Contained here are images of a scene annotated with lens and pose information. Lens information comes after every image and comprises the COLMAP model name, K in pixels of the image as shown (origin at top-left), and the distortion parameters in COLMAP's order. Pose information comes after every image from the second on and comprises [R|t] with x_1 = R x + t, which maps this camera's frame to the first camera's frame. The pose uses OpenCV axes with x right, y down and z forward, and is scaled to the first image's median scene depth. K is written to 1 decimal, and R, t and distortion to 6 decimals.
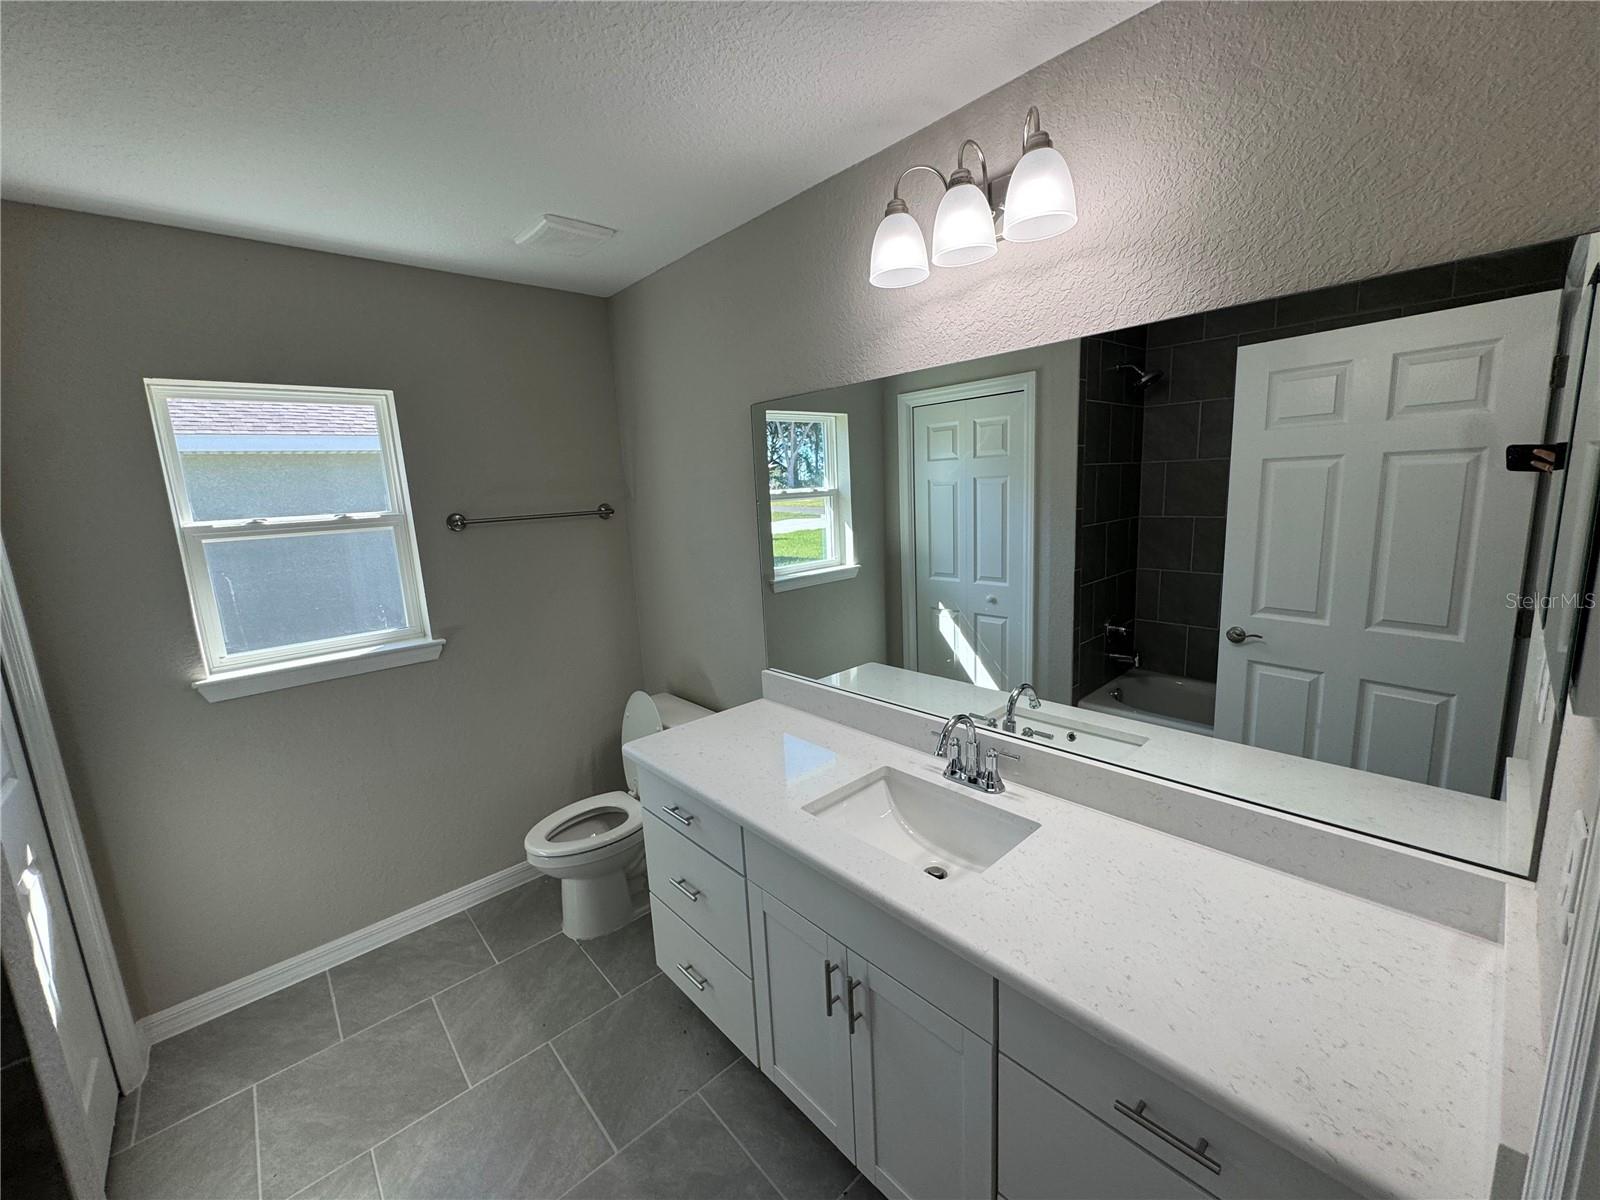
lens RADIAL K [[631.8, 0, 802.5], [0, 631.8, 597.8], [0, 0, 1]] dist [-0.004563, 0.000383]
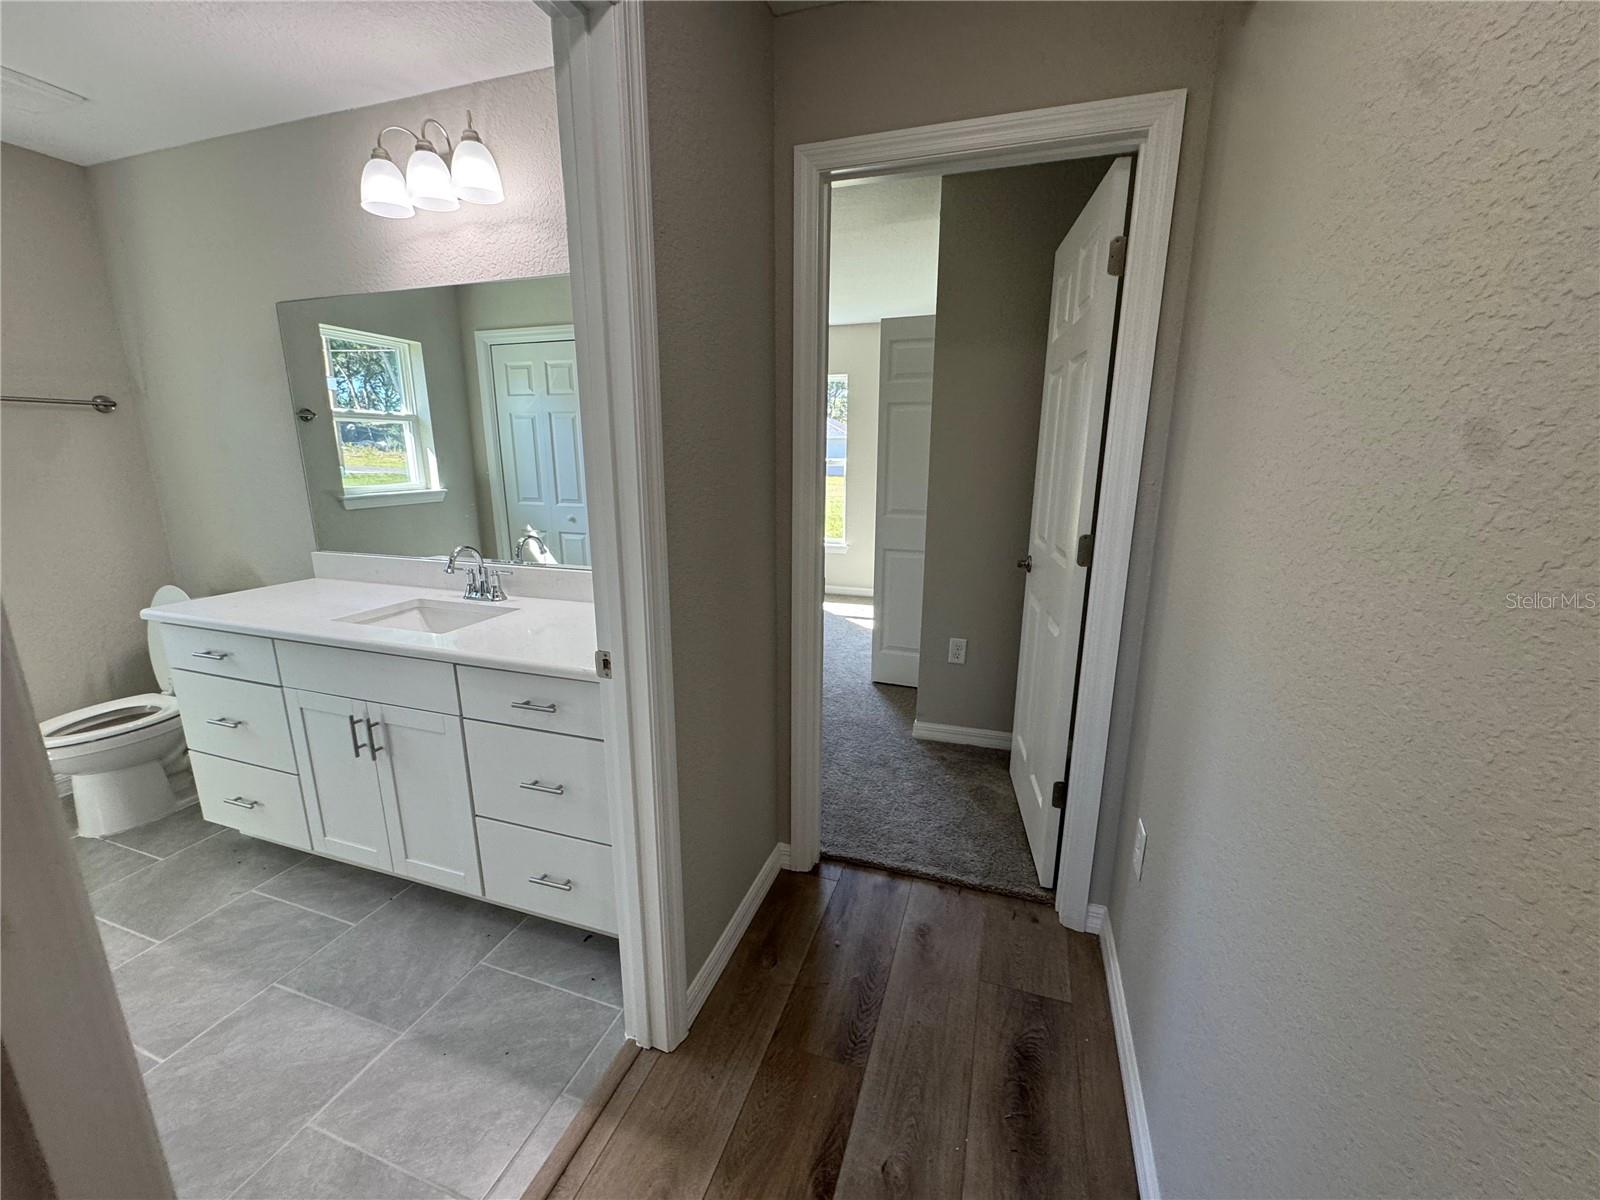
lens RADIAL K [[631.8, 0, 799.3], [0, 631.8, 599.4], [0, 0, 1]] dist [-0.004563, 0.000383]
pose [[0.872352, -0.058344, 0.485385, 0.132642], [0.039639, 0.998025, 0.048723, 0.168438], [-0.487269, -0.023263, 0.872942, -0.358579]]
